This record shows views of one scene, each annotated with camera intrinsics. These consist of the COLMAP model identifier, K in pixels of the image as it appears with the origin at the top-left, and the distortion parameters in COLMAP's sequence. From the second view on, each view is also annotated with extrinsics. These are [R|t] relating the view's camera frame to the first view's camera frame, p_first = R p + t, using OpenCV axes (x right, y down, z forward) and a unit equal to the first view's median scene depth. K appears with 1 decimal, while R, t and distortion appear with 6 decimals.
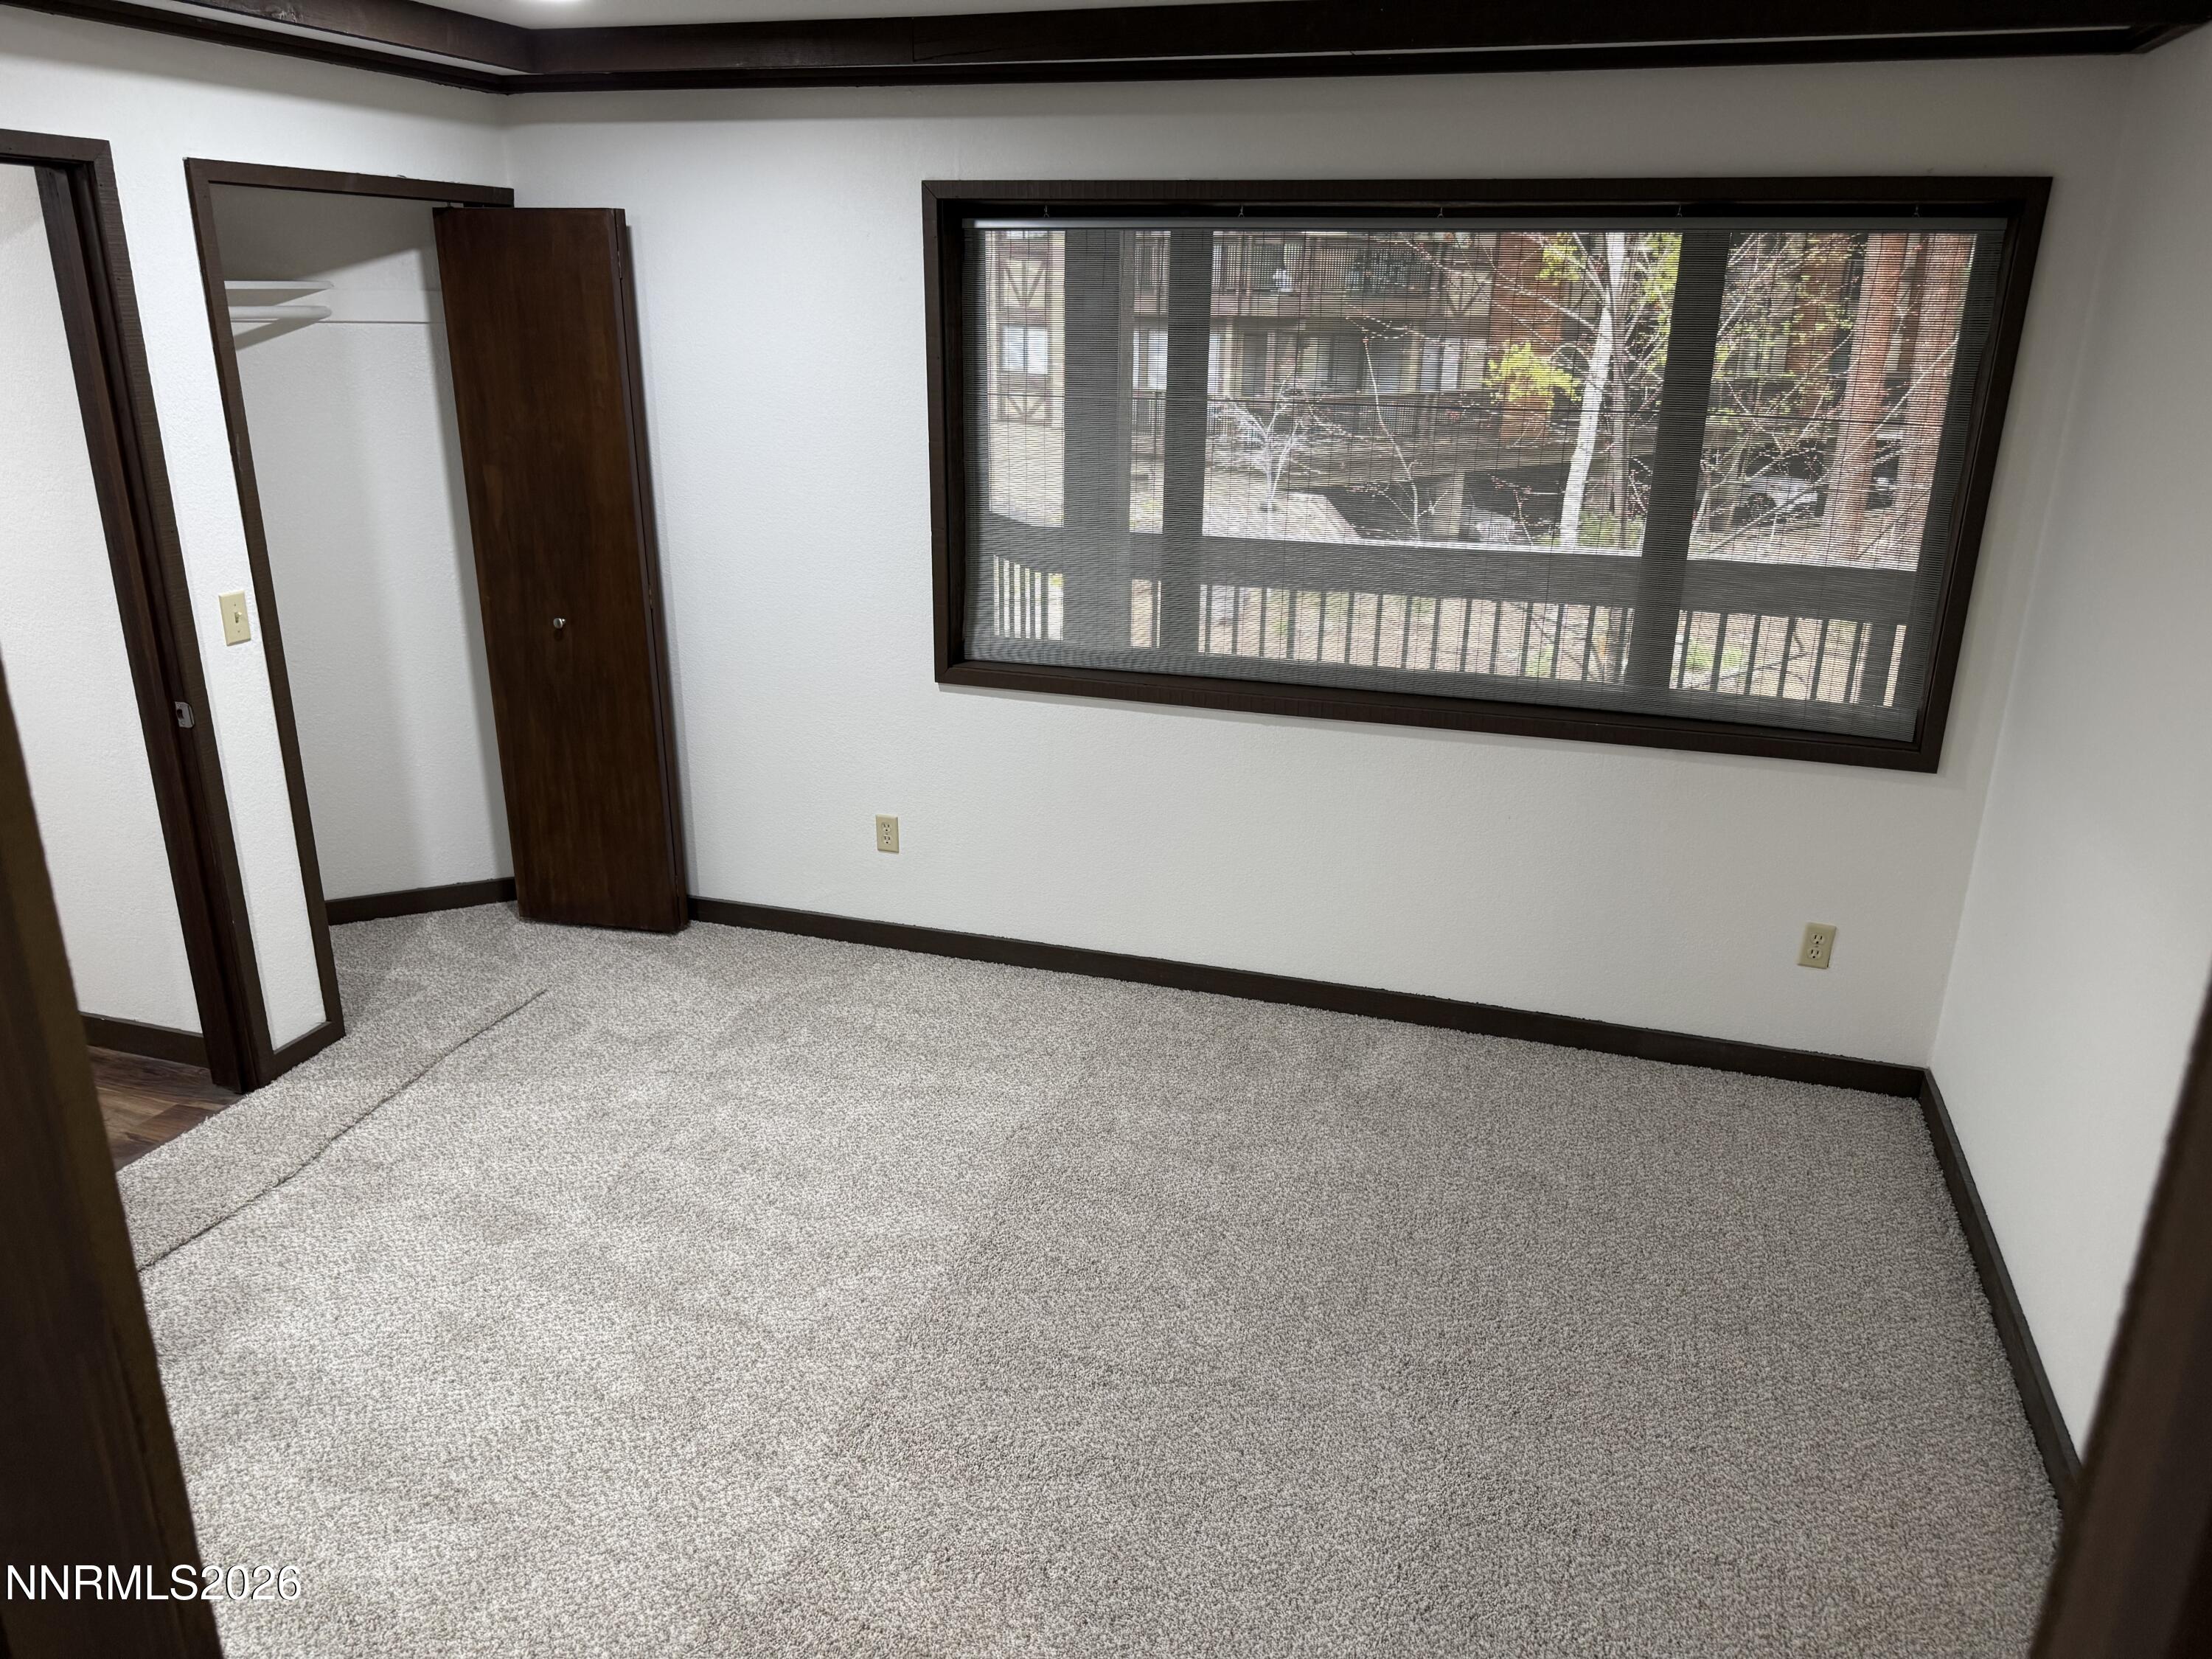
lens RADIAL K [[1540.5, 0, 1109.6], [0, 1540.5, 834.3], [0, 0, 1]] dist [0.031140, -0.021311]
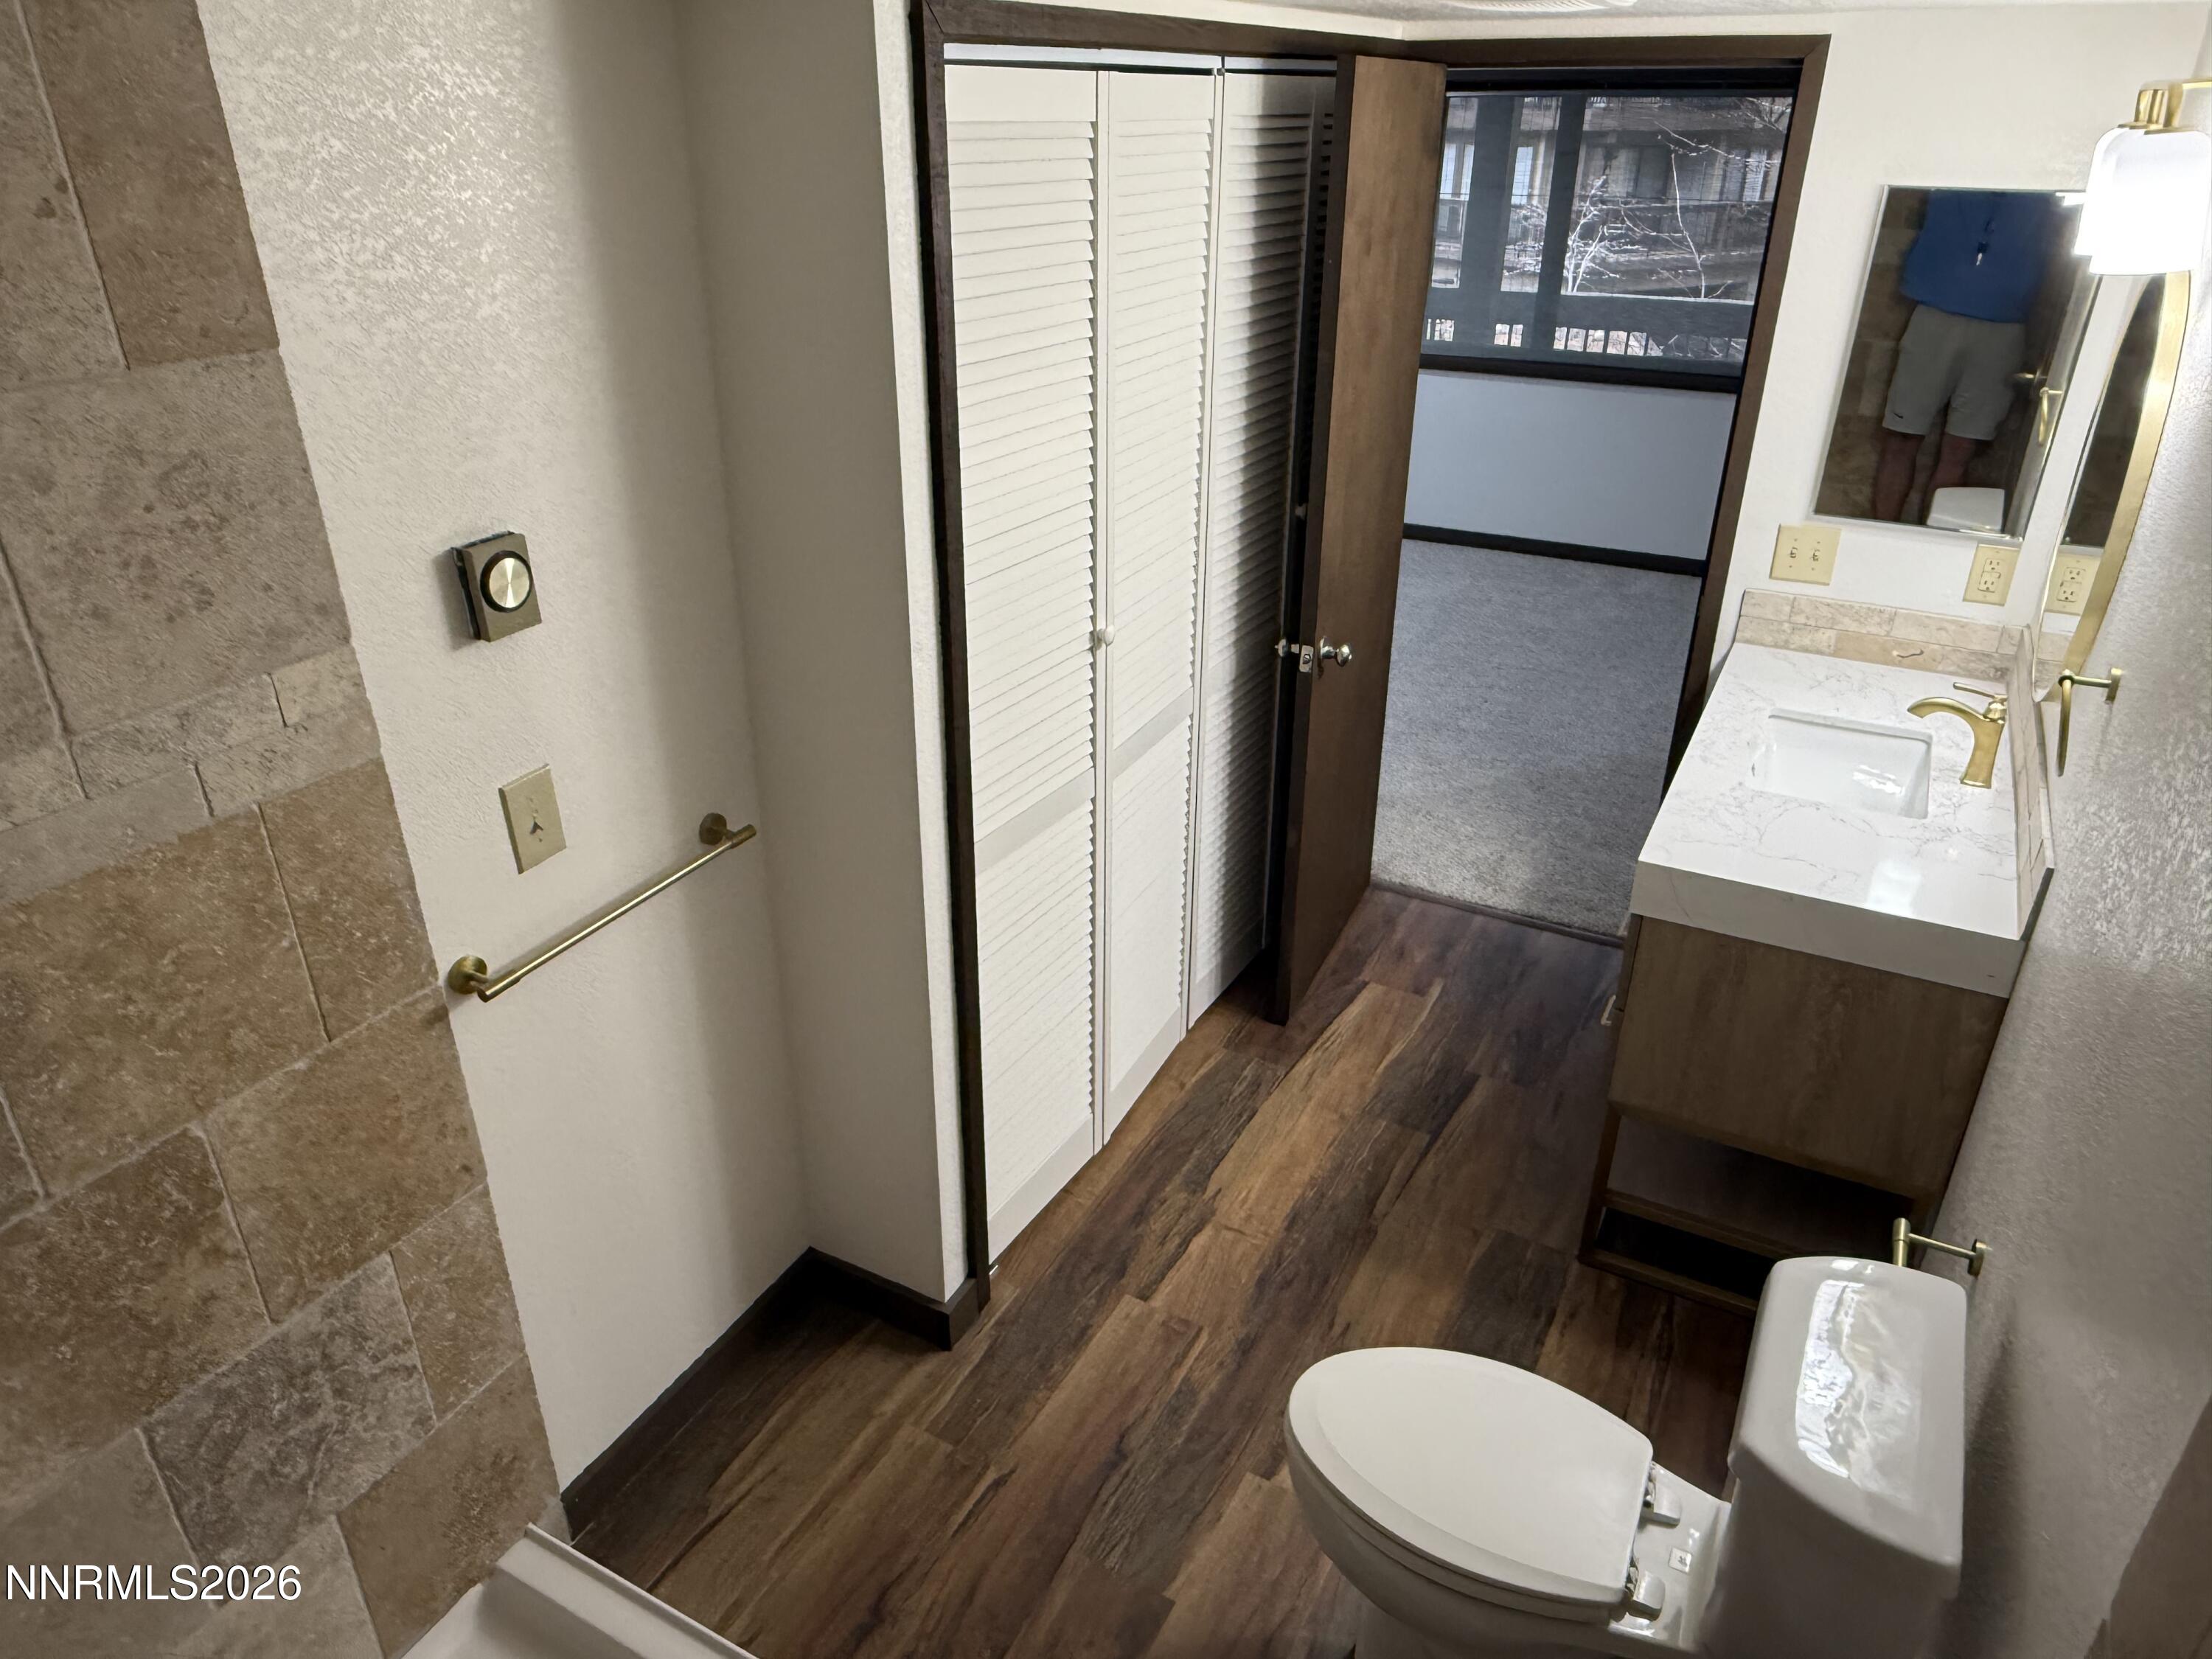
lens RADIAL K [[1453.5, 0, 1094.7], [0, 1453.5, 823.1], [0, 0, 1]] dist [-0.003808, -0.001765]
pose [[0.981874, 0.078184, -0.172657, -0.030424], [-0.056006, 0.989959, 0.129785, 0.053264], [0.181070, -0.117763, 0.976394, -0.179495]]
